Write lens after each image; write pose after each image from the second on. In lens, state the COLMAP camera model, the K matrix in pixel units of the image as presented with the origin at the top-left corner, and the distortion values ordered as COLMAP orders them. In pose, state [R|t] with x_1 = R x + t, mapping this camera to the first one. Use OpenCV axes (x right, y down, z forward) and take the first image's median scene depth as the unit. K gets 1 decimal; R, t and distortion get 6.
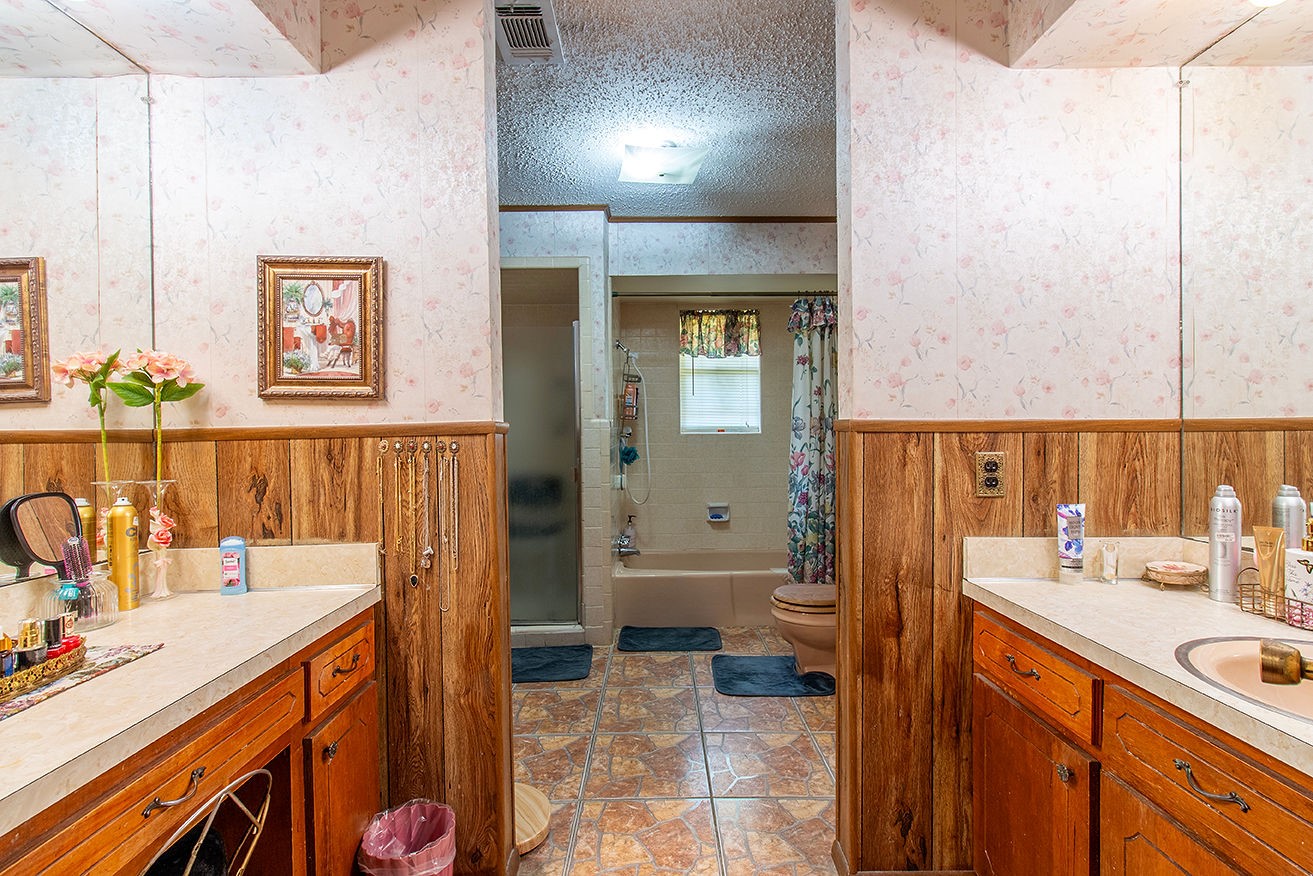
lens RADIAL K [[595.0, 0, 654.6], [0, 595.0, 429.8], [0, 0, 1]] dist [0.000281, 0.000003]
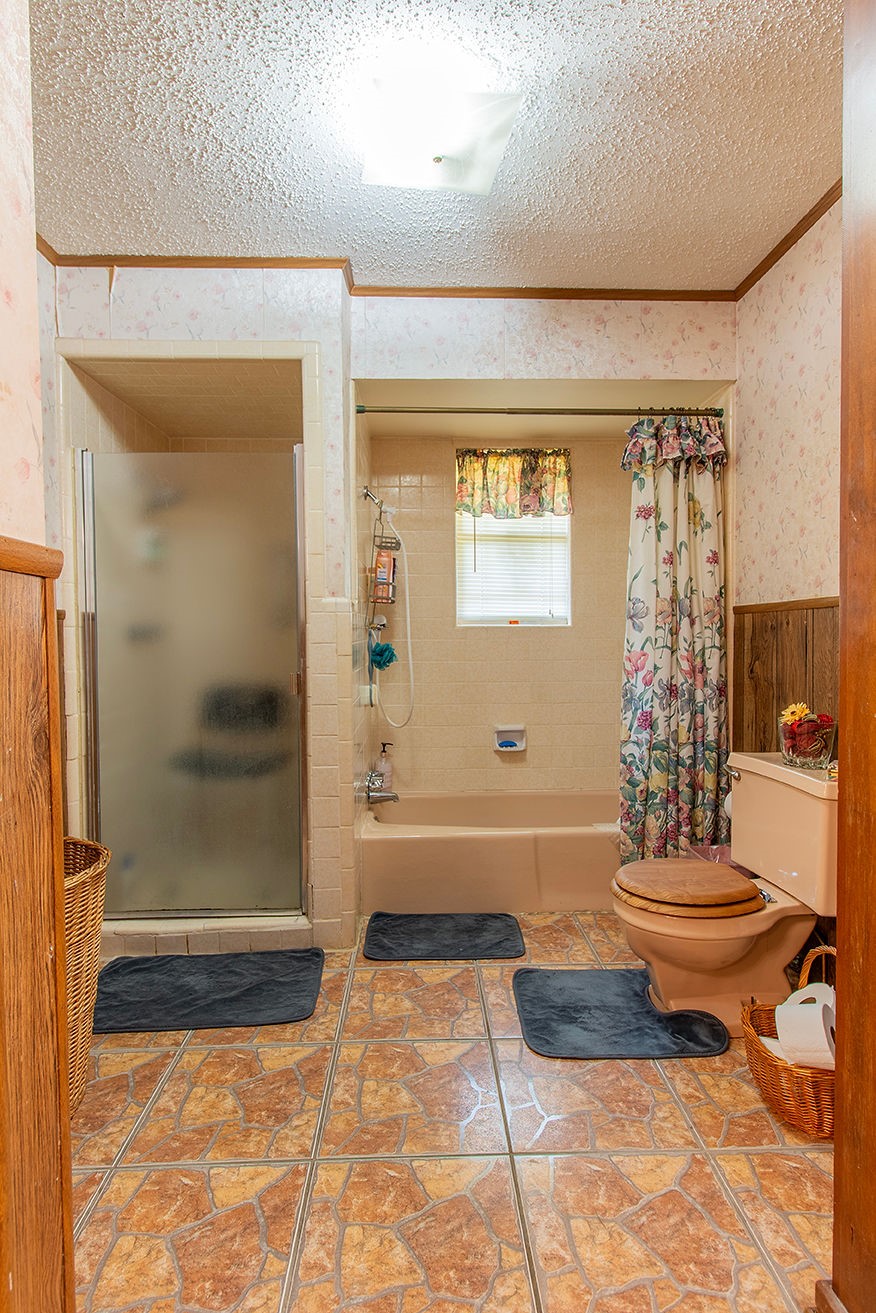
lens RADIAL K [[709.9, 0, 438.0], [0, 709.9, 656.5], [0, 0, 1]] dist [-0.000611, 0.000023]
pose [[0.999505, 0.002299, 0.031380, -0.005703], [-0.003404, 0.999374, 0.035210, 0.016837], [-0.031279, -0.035300, 0.998887, 0.216565]]
